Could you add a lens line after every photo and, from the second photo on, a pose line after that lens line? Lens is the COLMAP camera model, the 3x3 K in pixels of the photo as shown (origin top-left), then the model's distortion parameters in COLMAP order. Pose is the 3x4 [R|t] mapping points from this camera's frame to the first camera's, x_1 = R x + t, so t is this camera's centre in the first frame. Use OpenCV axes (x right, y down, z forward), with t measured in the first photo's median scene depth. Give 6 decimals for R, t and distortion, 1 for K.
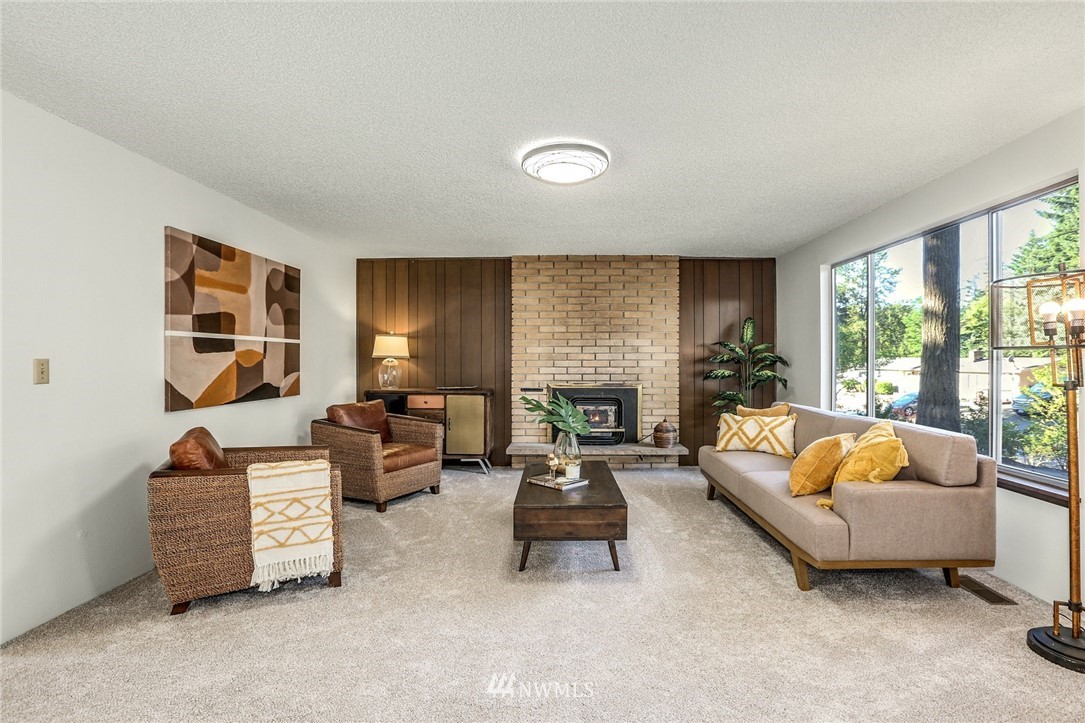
lens RADIAL K [[522.6, 0, 542.5], [0, 522.6, 361.5], [0, 0, 1]] dist [-0.048518, 0.020045]
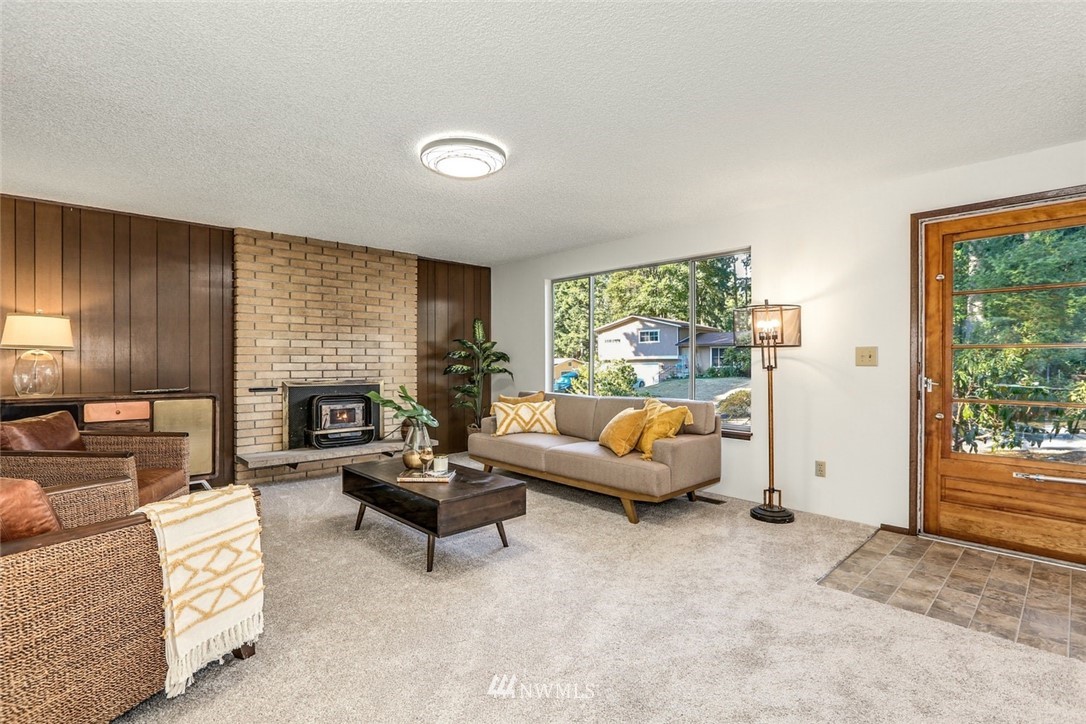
lens RADIAL K [[529.7, 0, 516.9], [0, 529.7, 366.5], [0, 0, 1]] dist [-0.024206, 0.023579]
pose [[0.734534, -0.006206, 0.678543, -0.313431], [-0.000157, 0.999957, 0.009316, 0.008735], [-0.678572, -0.006949, 0.734501, 0.096232]]
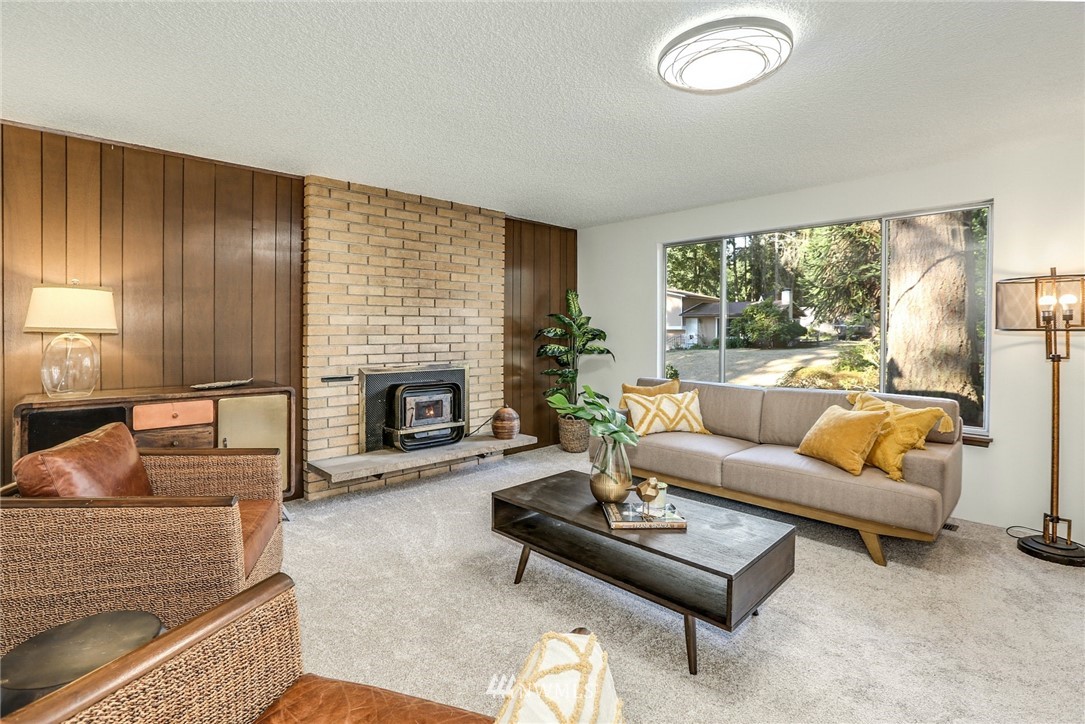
lens RADIAL K [[525.8, 0, 506.7], [0, 525.8, 331.6], [0, 0, 1]] dist [-0.063464, 0.042631]
pose [[0.721619, -0.002263, 0.692287, -0.345969], [0.000046, 0.999995, 0.003221, -0.009732], [-0.692291, -0.002293, 0.721615, 0.379691]]
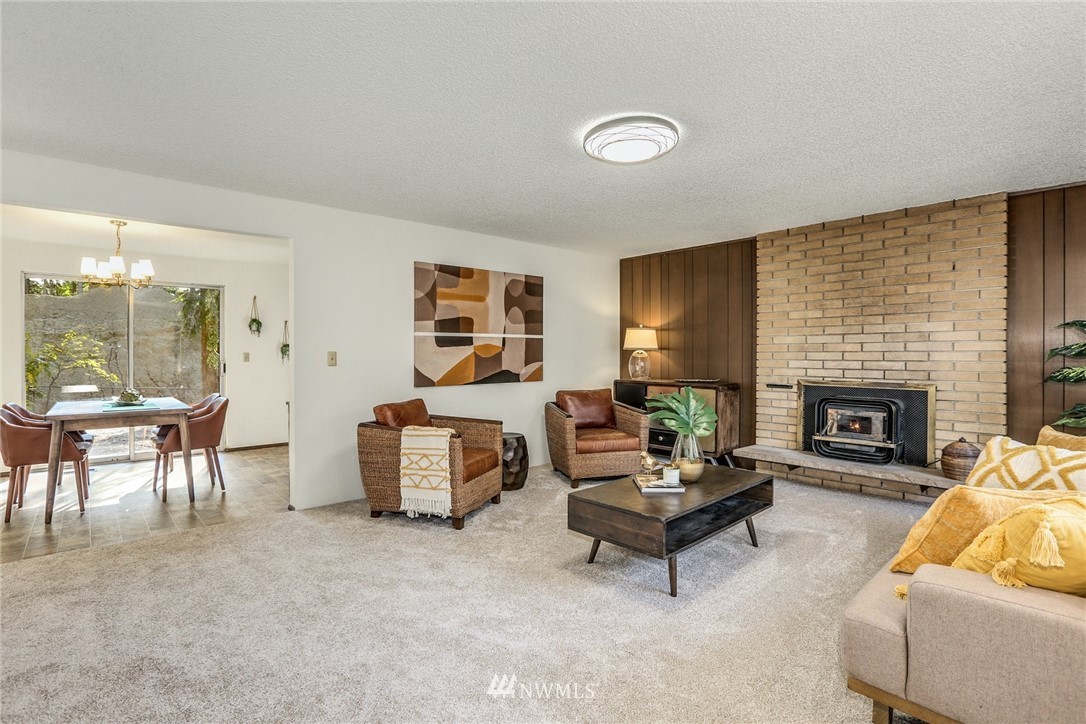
lens RADIAL K [[507.1, 0, 526.9], [0, 507.1, 358.5], [0, 0, 1]] dist [-0.056013, 0.030038]
pose [[0.682443, 0.007711, -0.730898, 0.313543], [-0.000816, 0.999952, 0.009788, 0.000573], [0.730938, -0.006083, 0.682416, 0.137362]]
